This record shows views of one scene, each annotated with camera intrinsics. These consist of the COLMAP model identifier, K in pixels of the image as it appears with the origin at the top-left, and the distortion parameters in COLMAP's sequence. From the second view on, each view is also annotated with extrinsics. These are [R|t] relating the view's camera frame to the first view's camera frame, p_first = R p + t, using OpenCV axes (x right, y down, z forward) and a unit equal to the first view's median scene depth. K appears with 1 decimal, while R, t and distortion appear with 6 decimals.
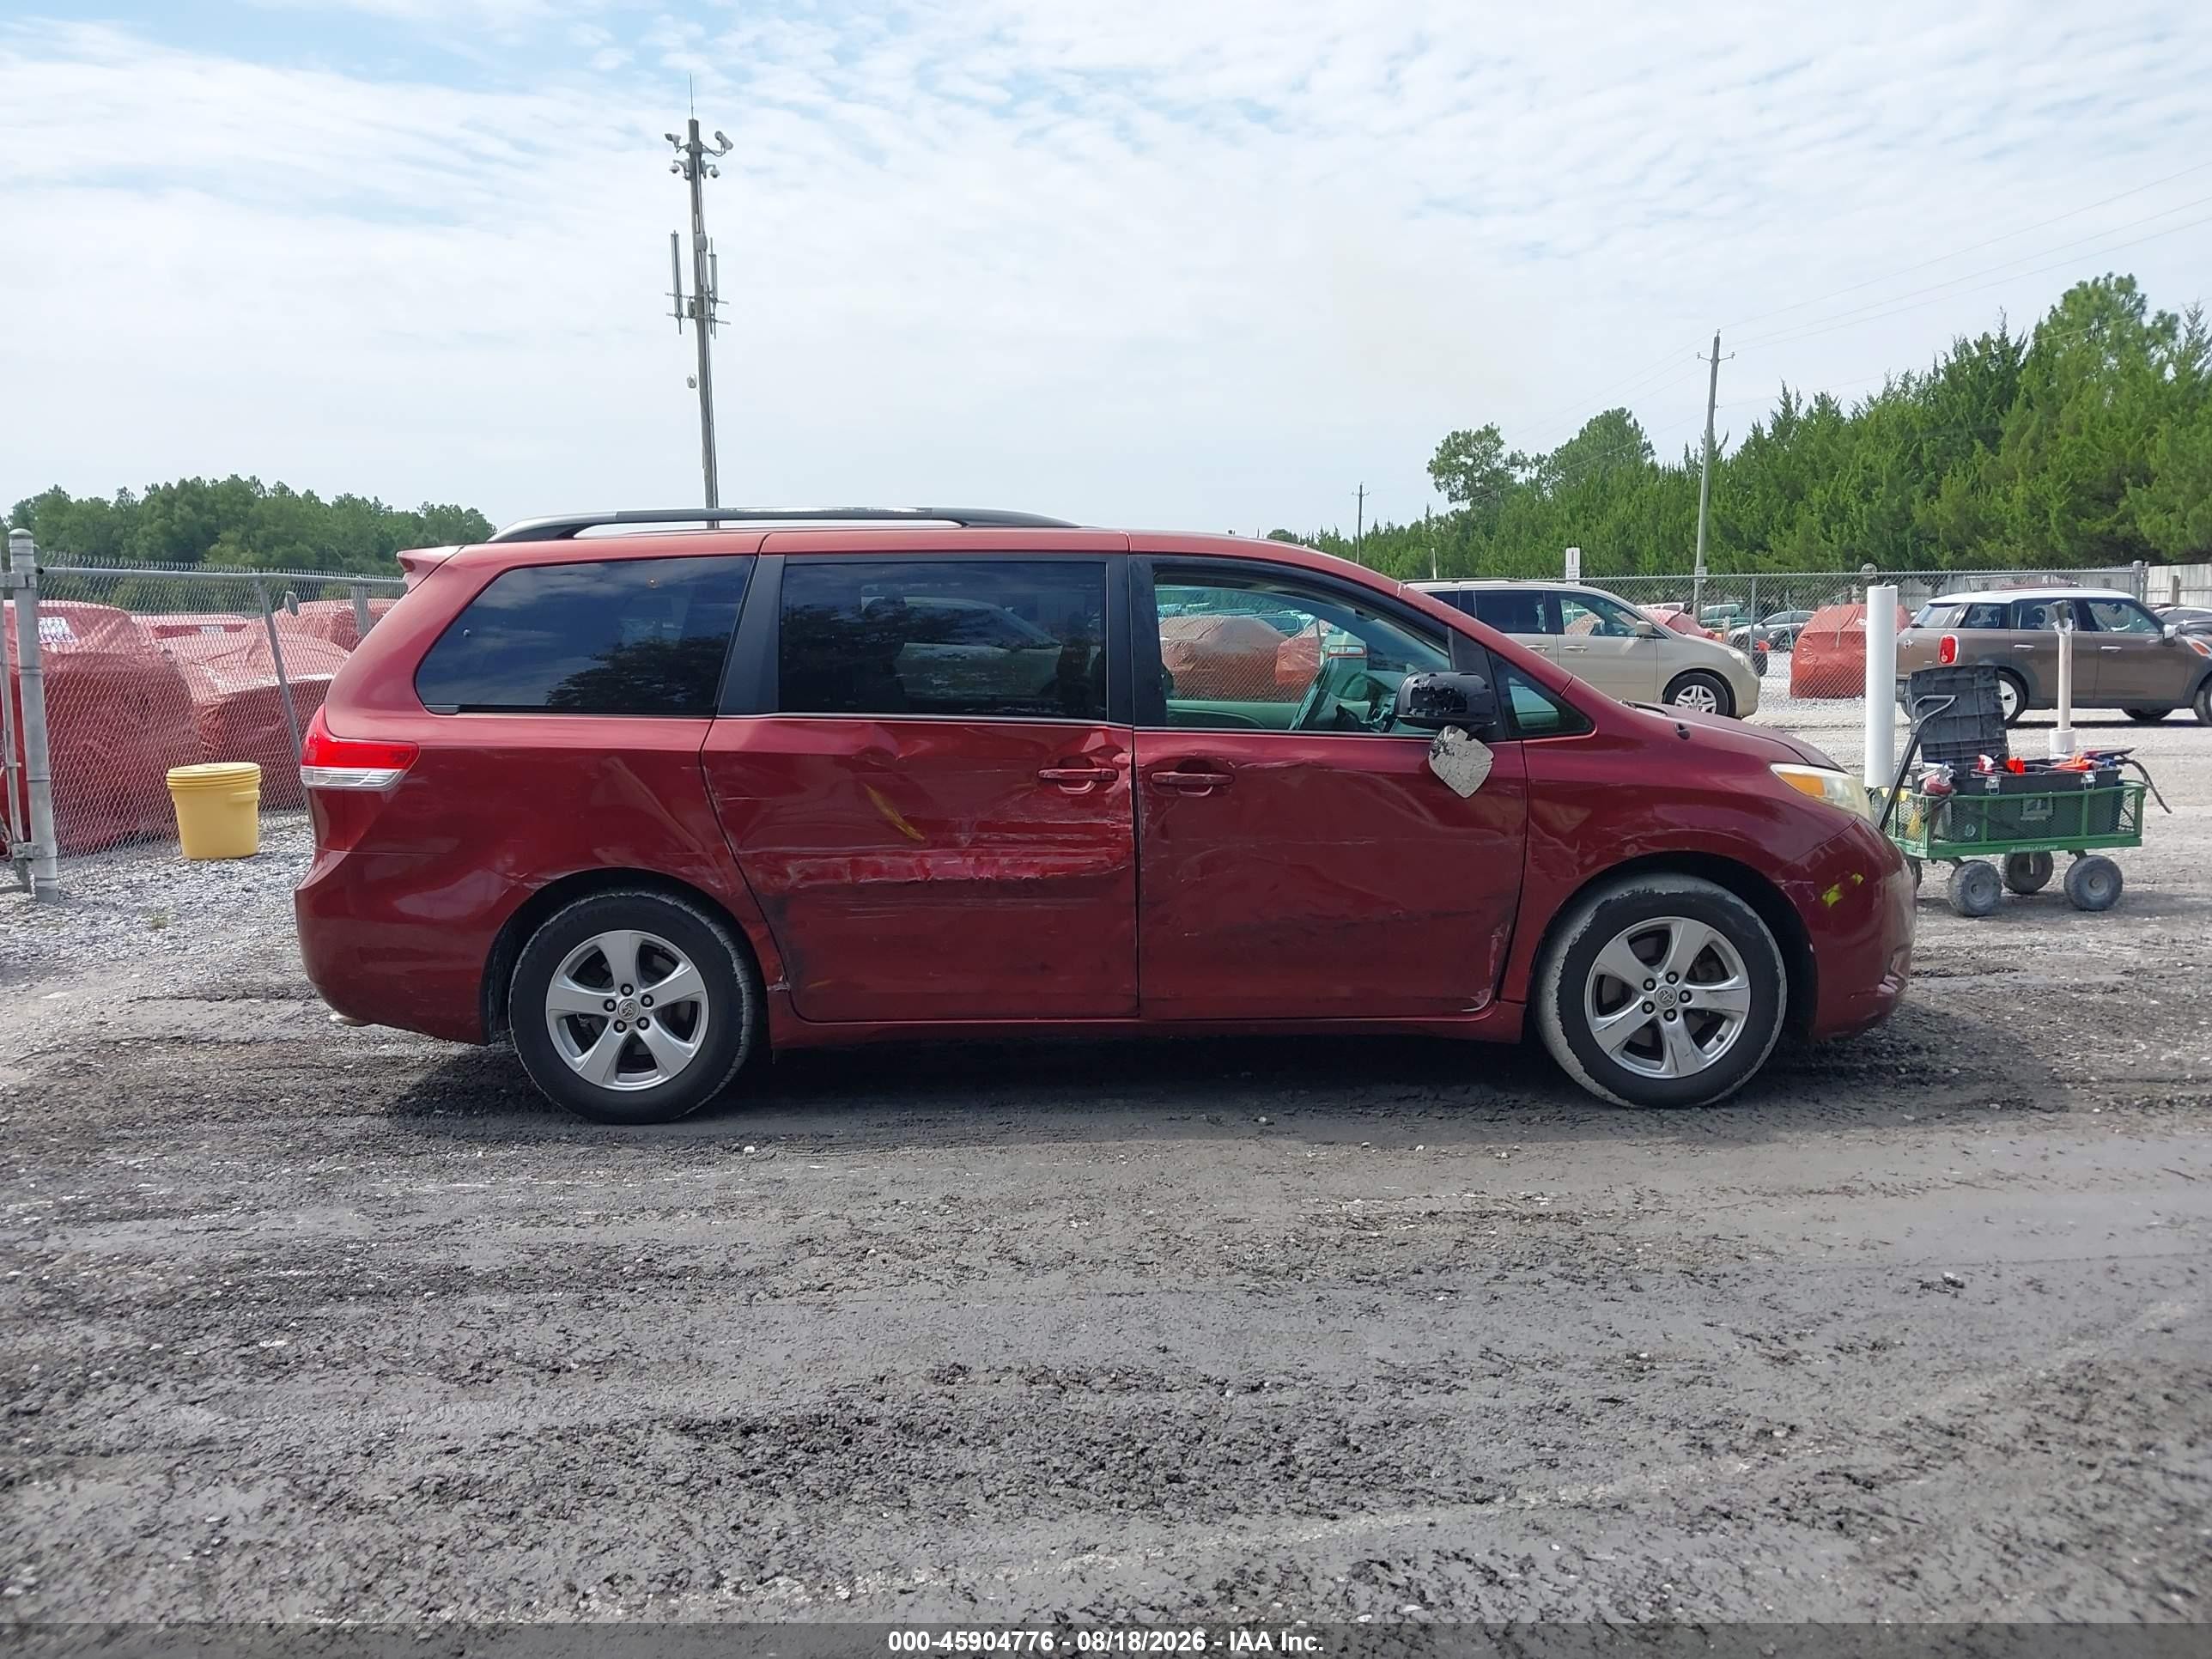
lens RADIAL K [[1759.4, 0, 1106.0], [0, 1759.4, 829.5], [0, 0, 1]] dist [0.126020, -0.202201]
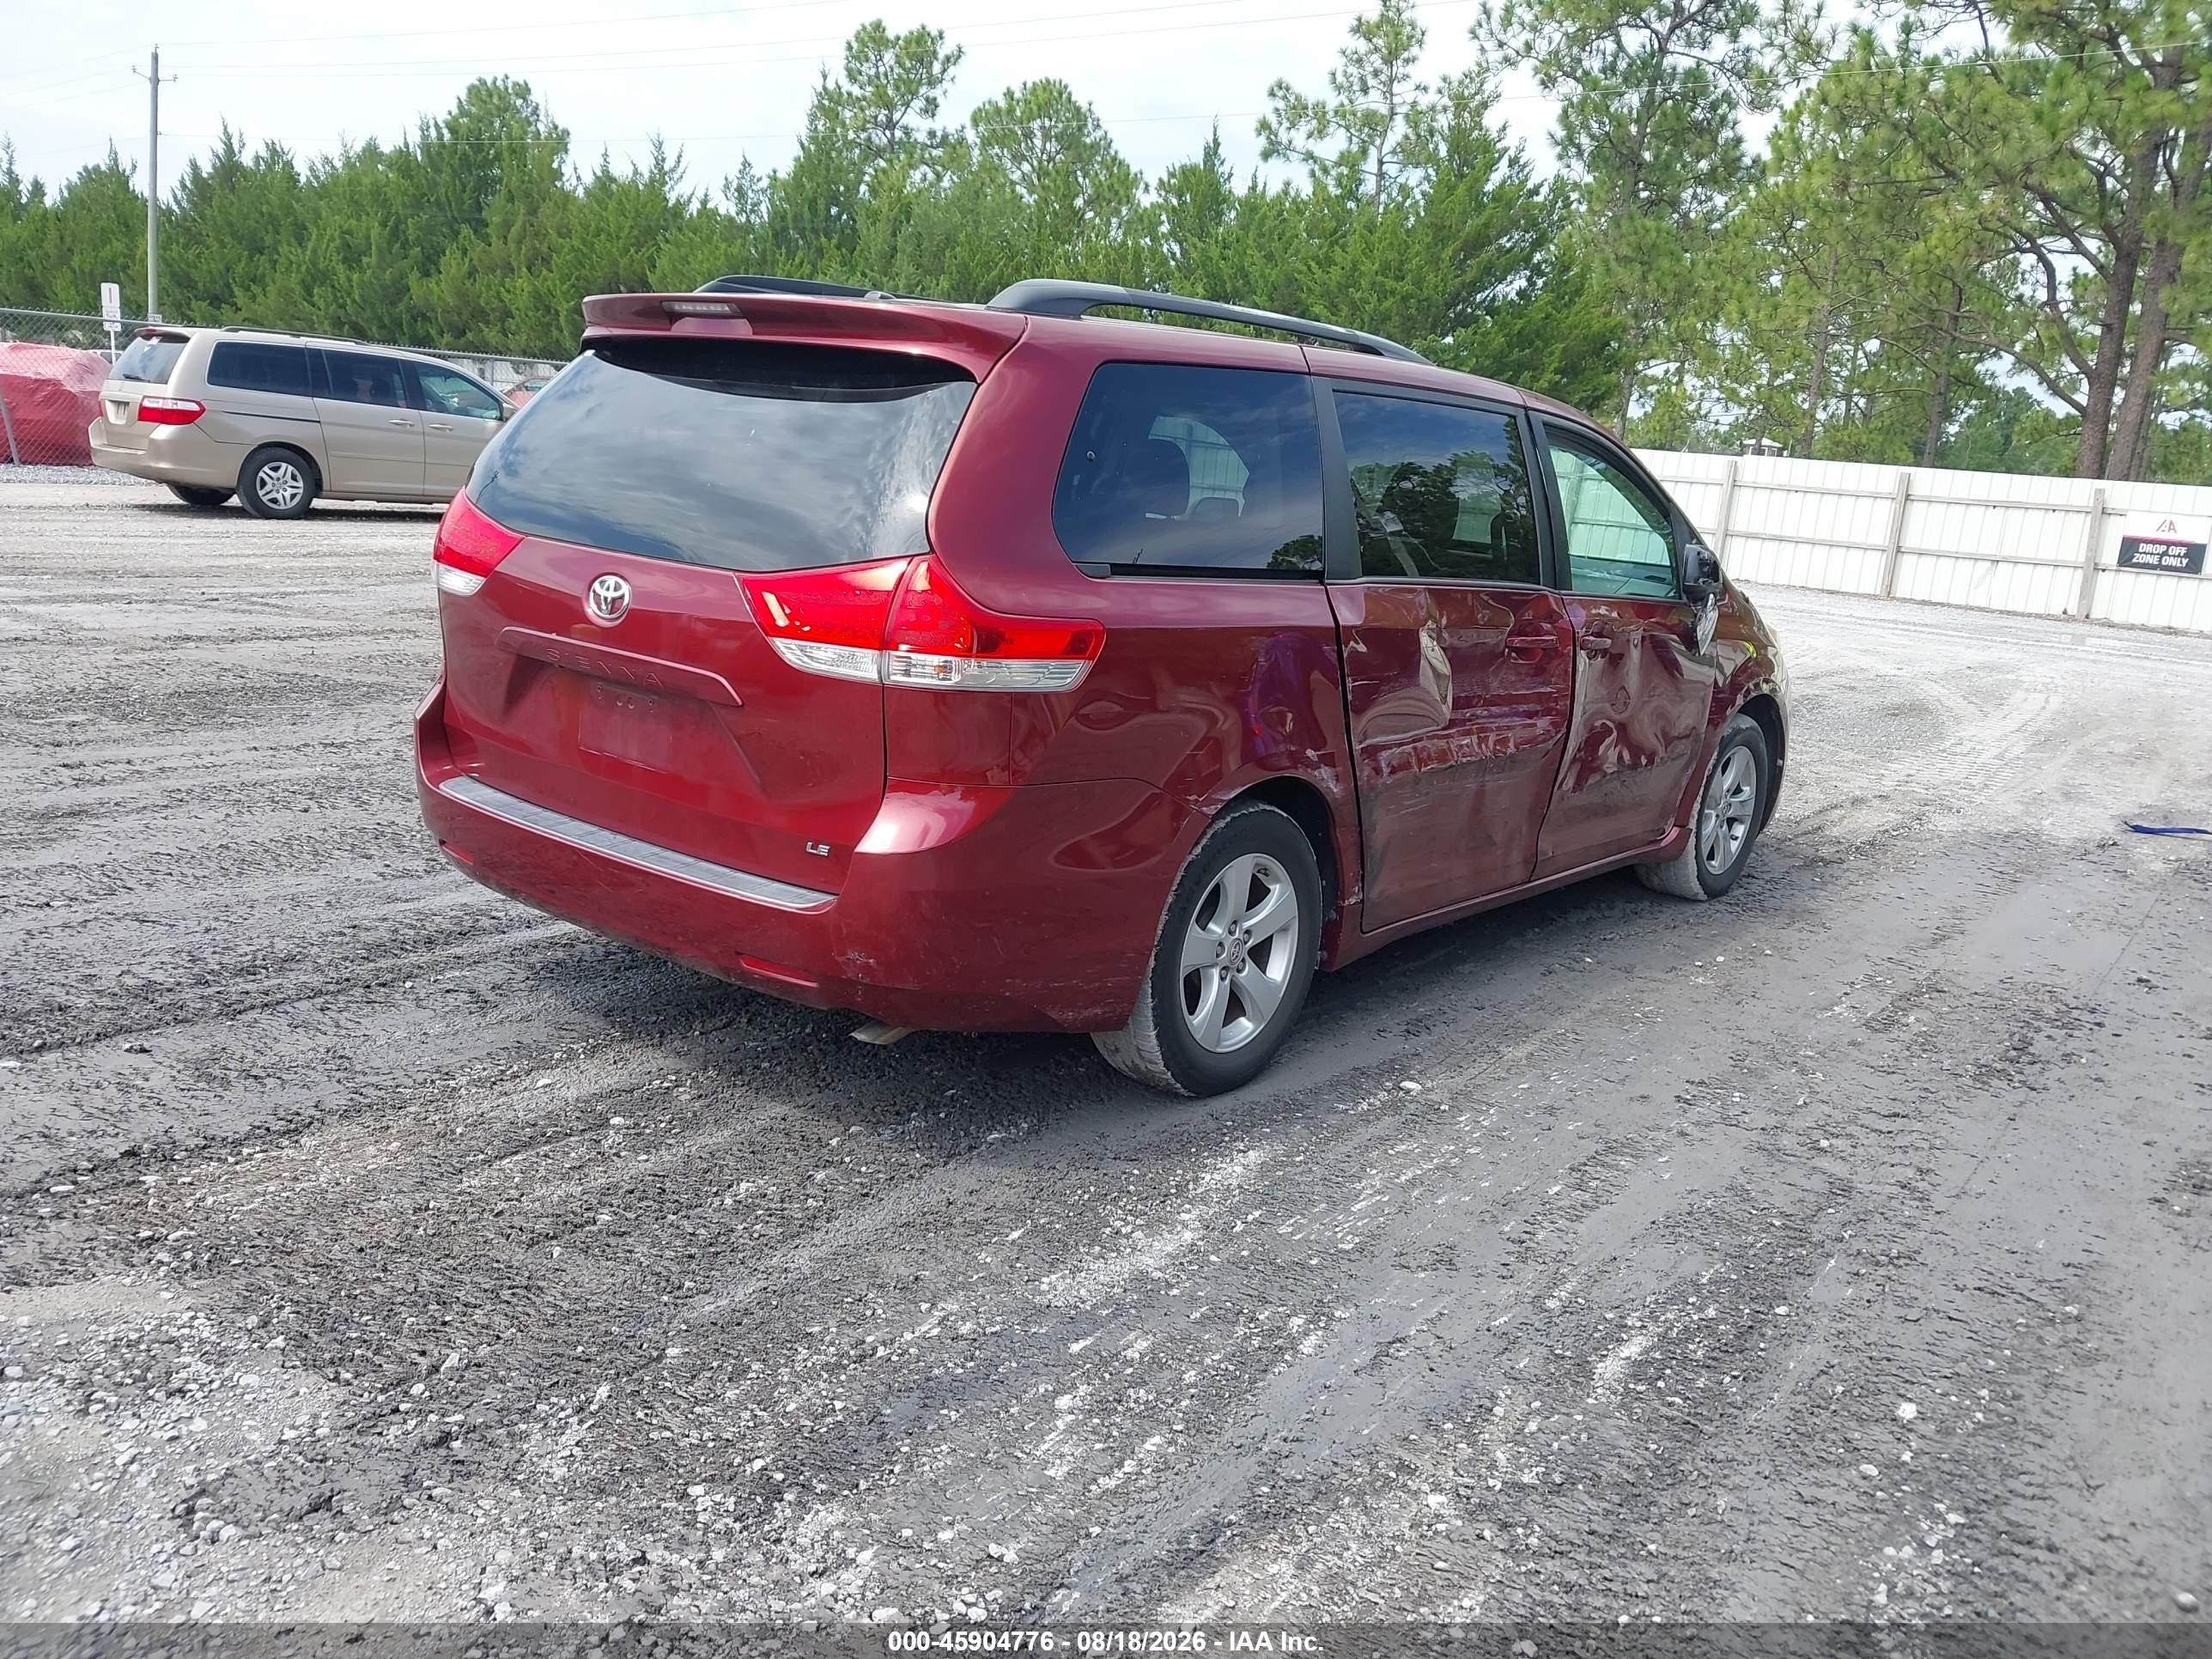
lens RADIAL K [[1740.8, 0, 1106.0], [0, 1740.8, 829.5], [0, 0, 1]] dist [0.004406, -0.001140]
pose [[0.617958, -0.107431, 0.778836, -0.900879], [0.002604, 0.990894, 0.134616, -0.057815], [-0.786206, -0.081159, 0.612611, 0.578110]]
